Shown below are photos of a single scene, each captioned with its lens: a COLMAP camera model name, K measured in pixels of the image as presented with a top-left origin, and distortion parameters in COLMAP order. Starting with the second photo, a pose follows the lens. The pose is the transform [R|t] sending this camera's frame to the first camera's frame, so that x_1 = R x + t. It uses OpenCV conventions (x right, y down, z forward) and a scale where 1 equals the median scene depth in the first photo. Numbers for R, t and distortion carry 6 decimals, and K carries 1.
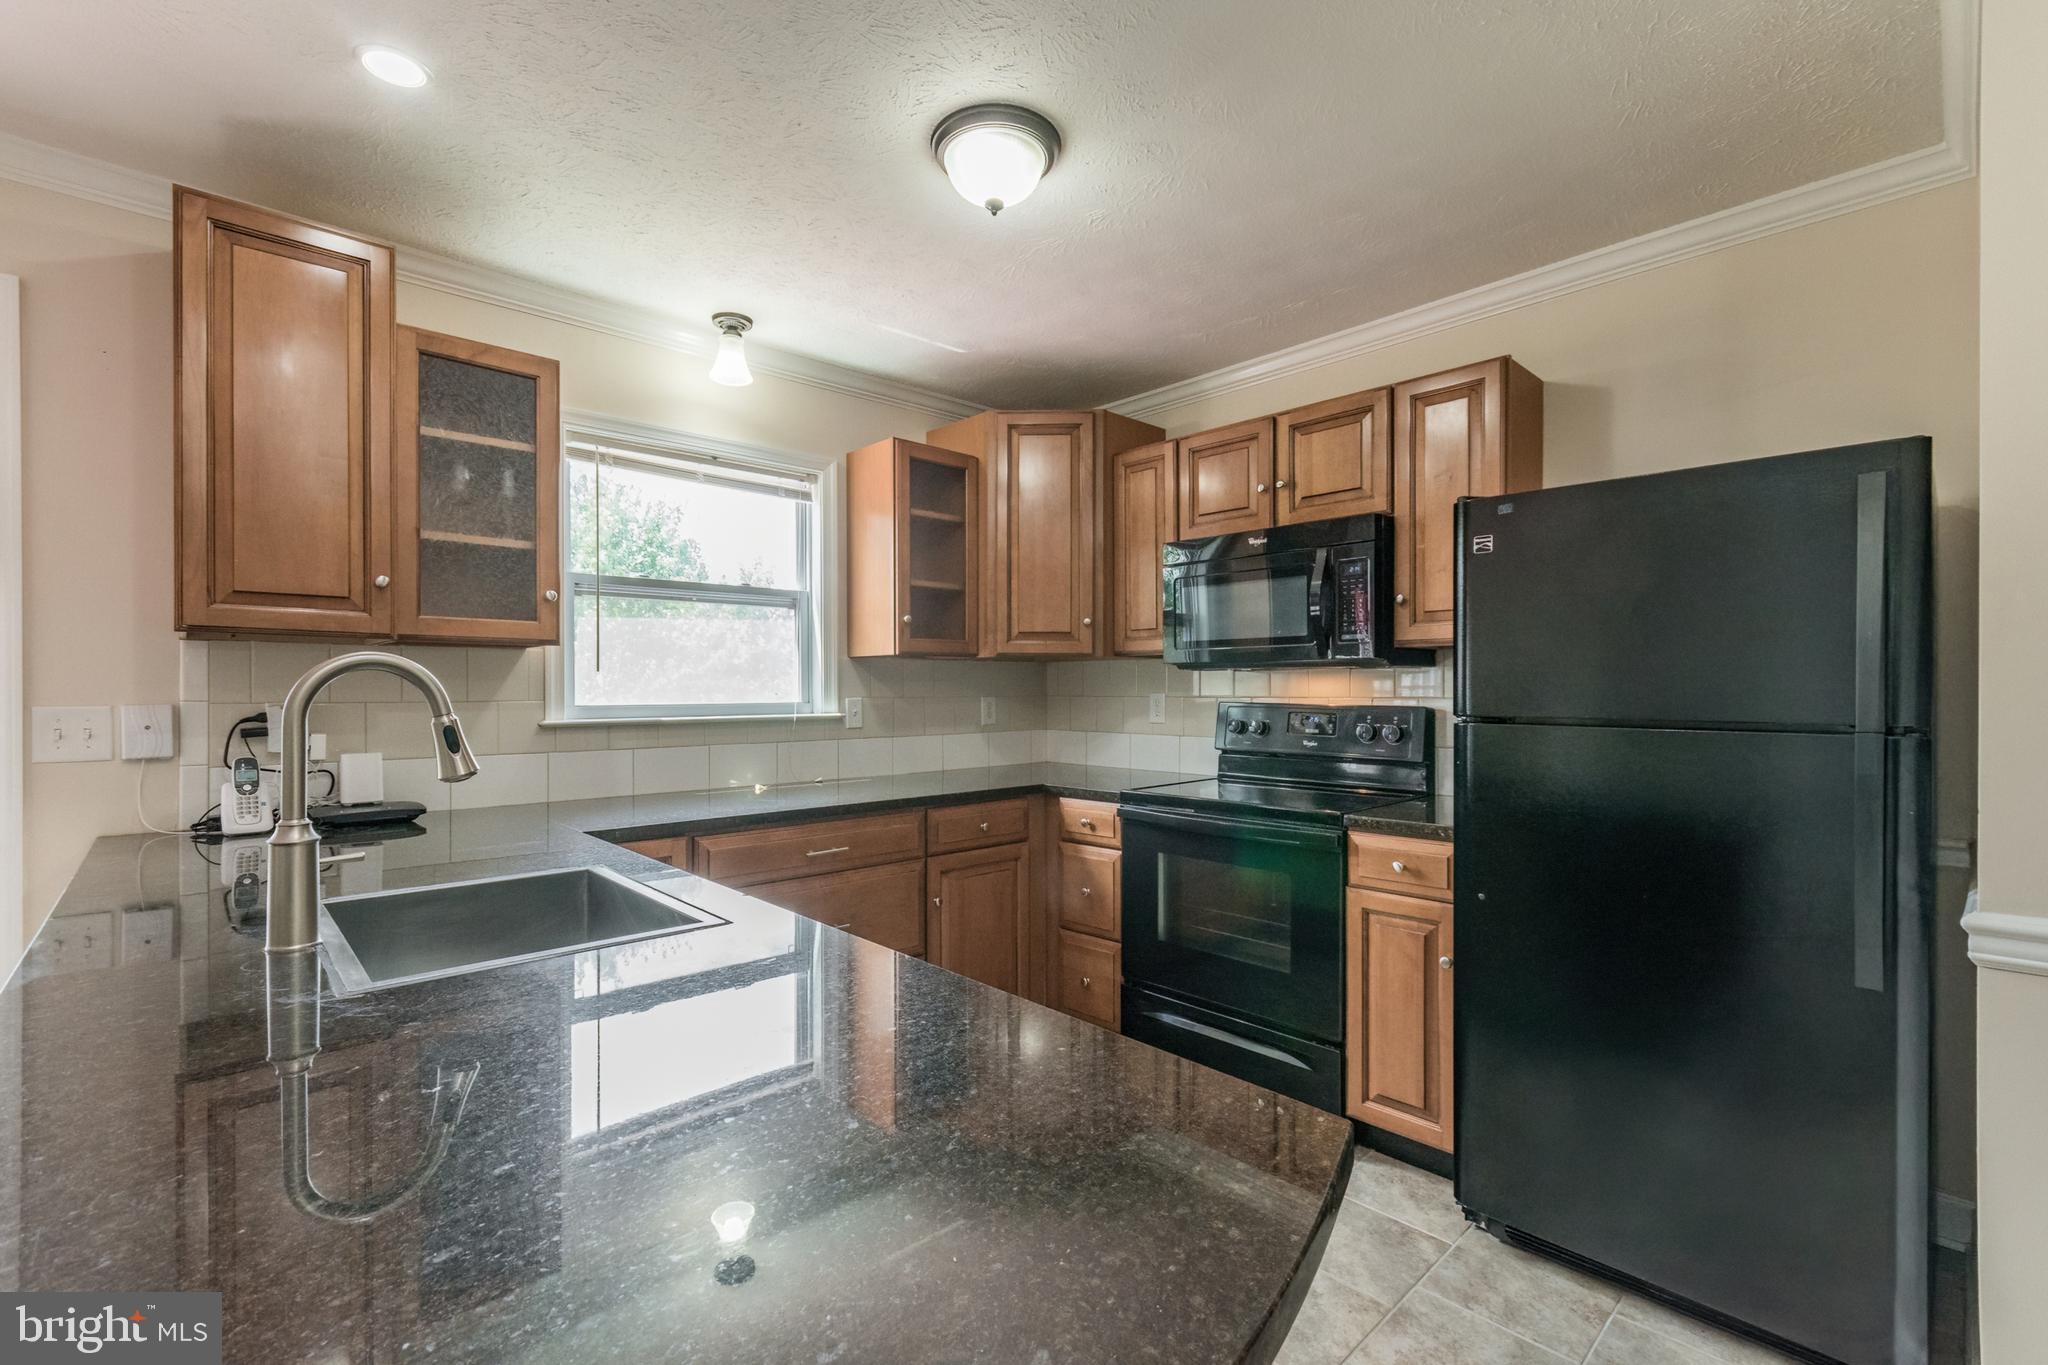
lens RADIAL K [[899.8, 0, 1017.0], [0, 899.8, 691.9], [0, 0, 1]] dist [0.001567, 0.000730]
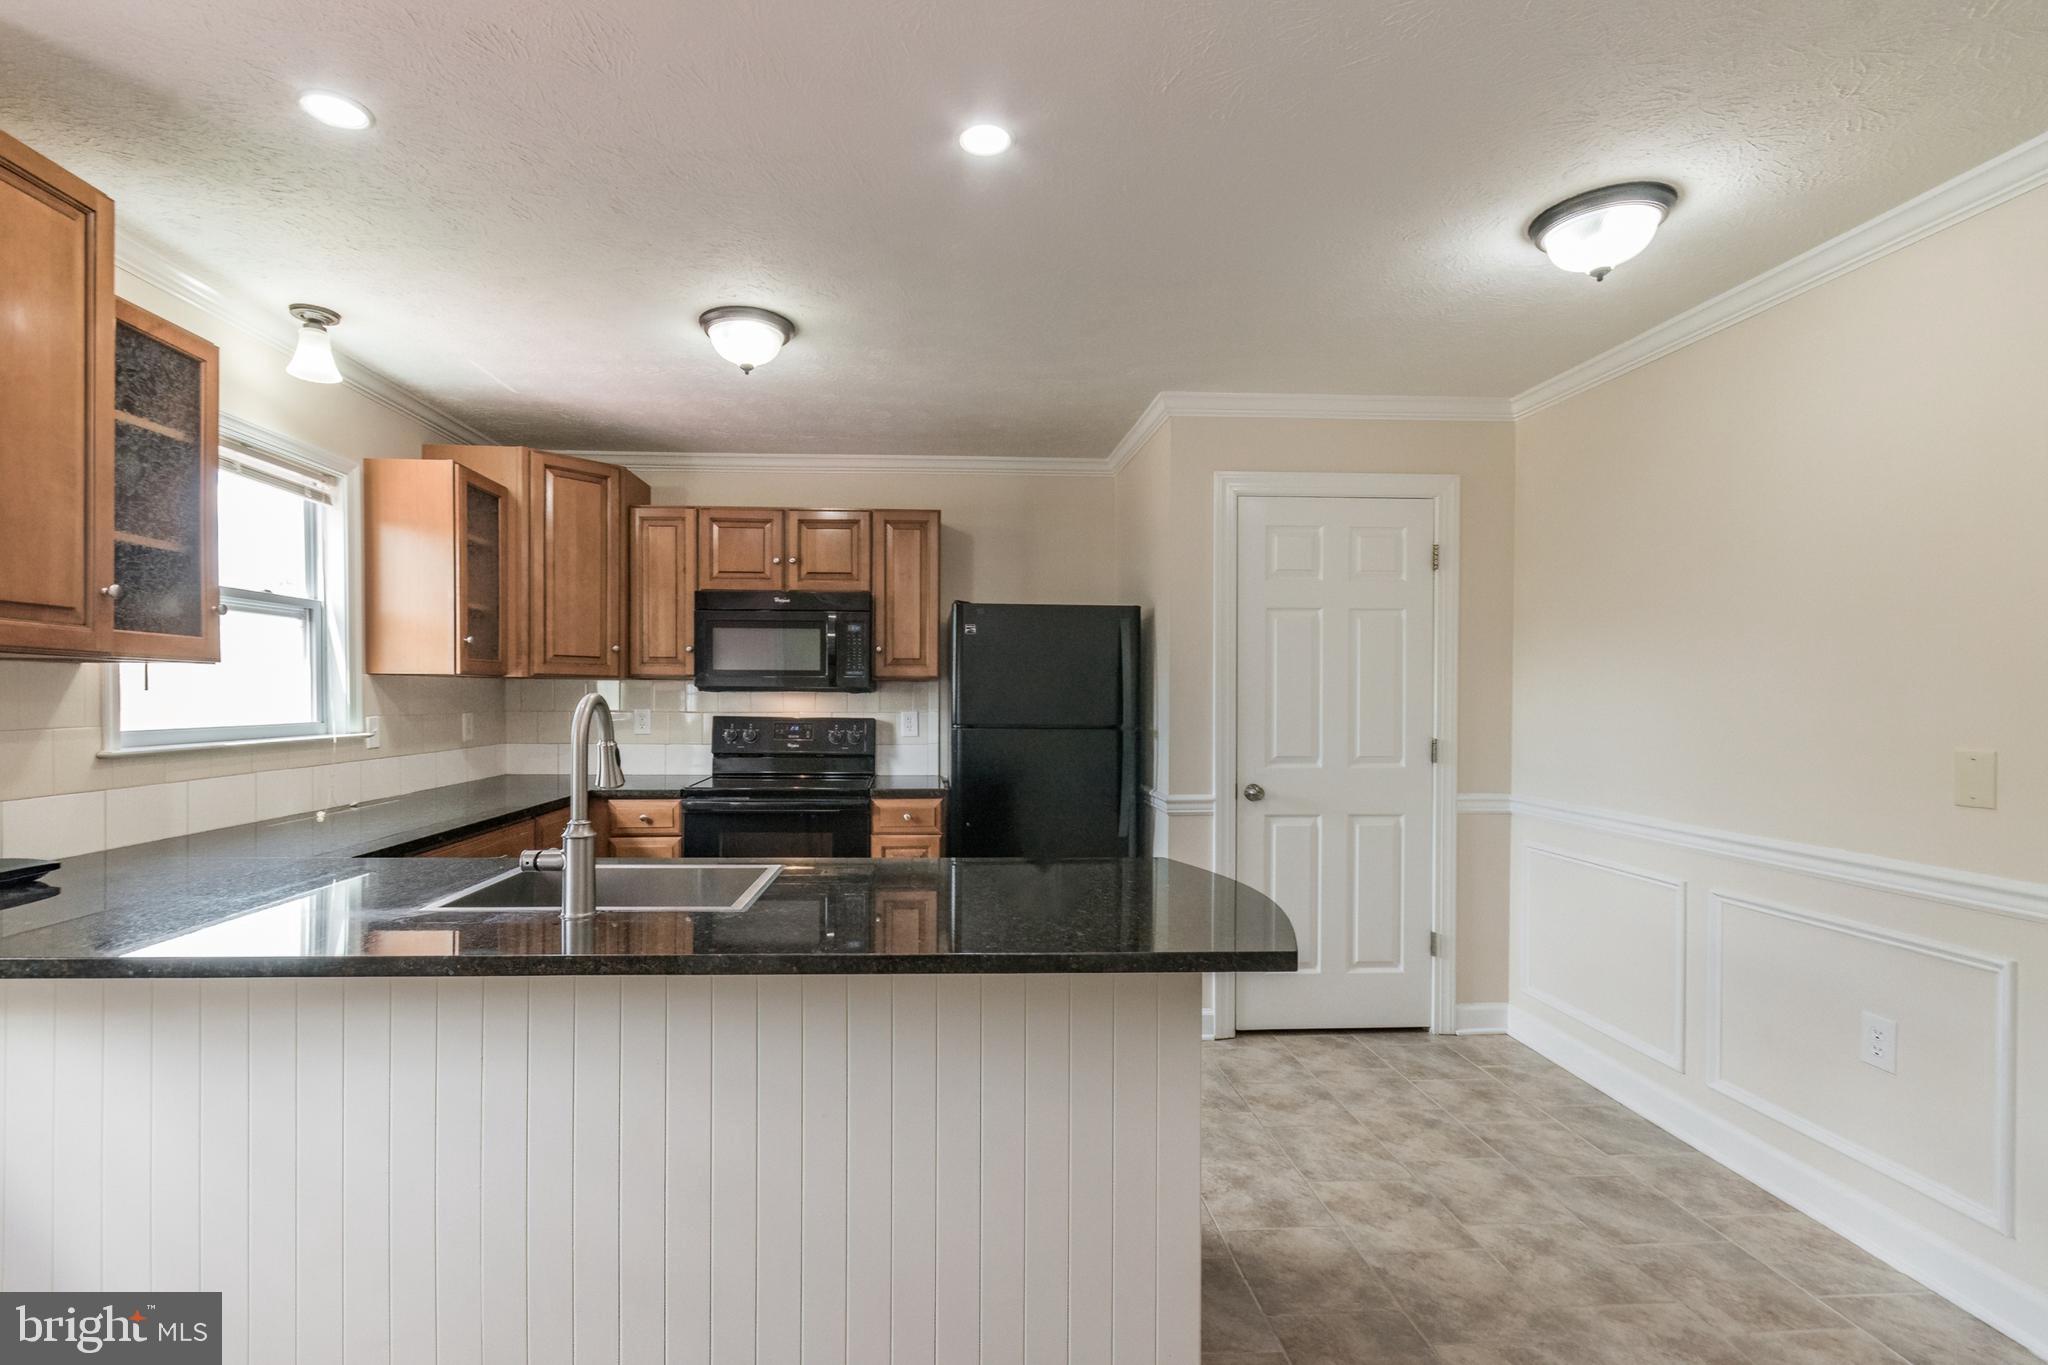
lens RADIAL K [[915.4, 0, 984.3], [0, 915.4, 700.2], [0, 0, 1]] dist [0.001156, 0.000128]
pose [[0.640969, 0.000707, 0.767566, -0.608943], [-0.003219, 0.999993, 0.001767, -0.017221], [-0.767560, -0.003603, 0.640967, -0.140474]]
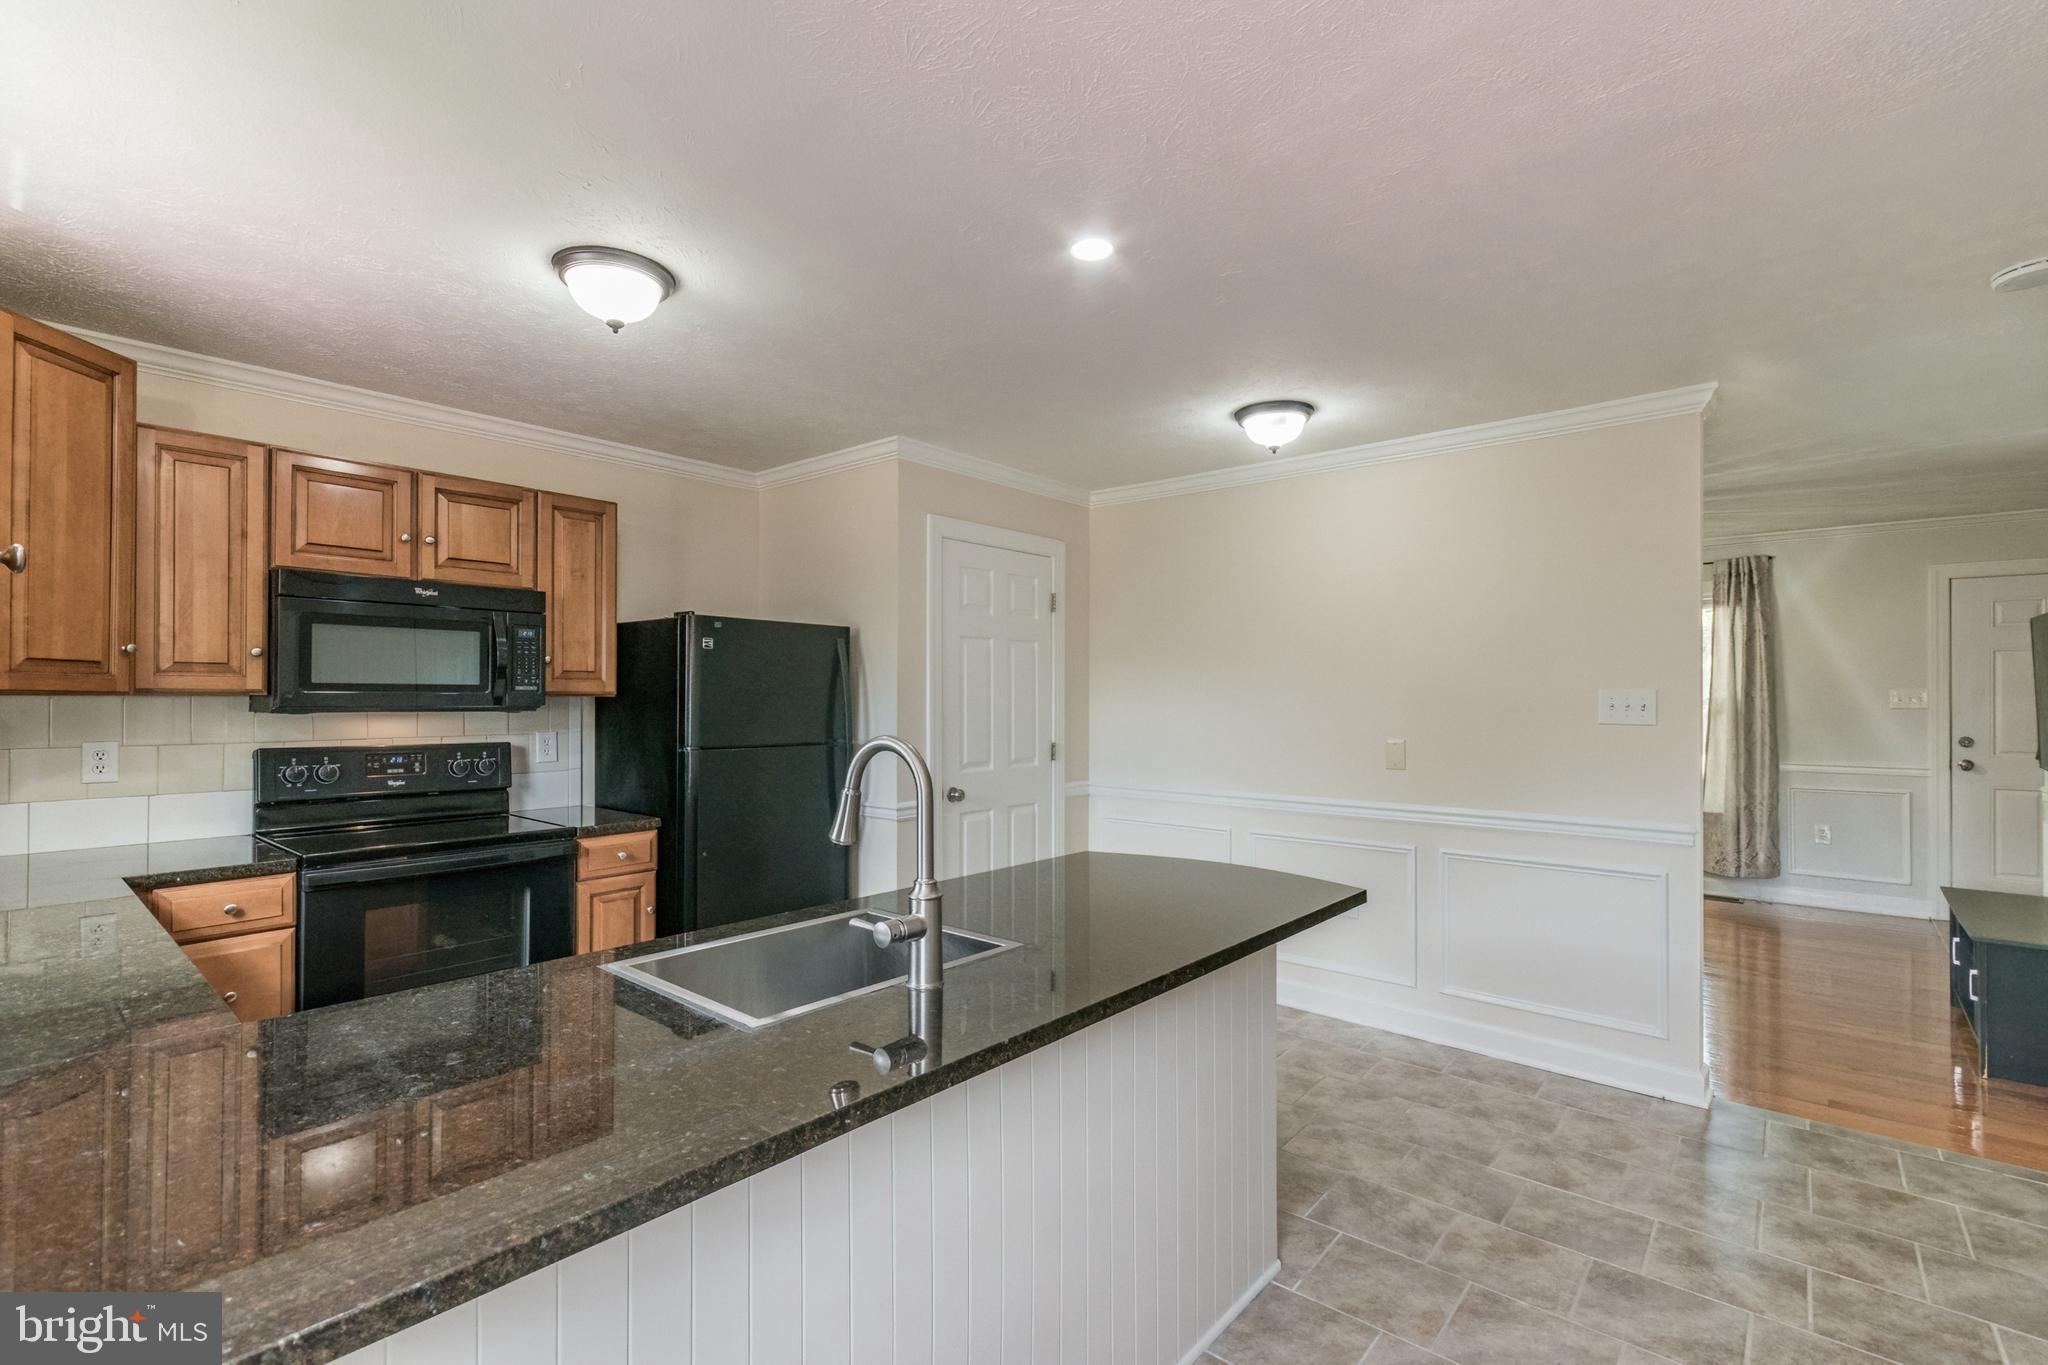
lens RADIAL K [[899.8, 0, 1017.0], [0, 899.8, 691.9], [0, 0, 1]] dist [0.001567, 0.000730]
pose [[-0.106996, 0.005344, 0.994245, -0.841478], [0.000623, 0.999986, -0.005308, -0.044916], [-0.994259, 0.000052, -0.106998, 0.422499]]
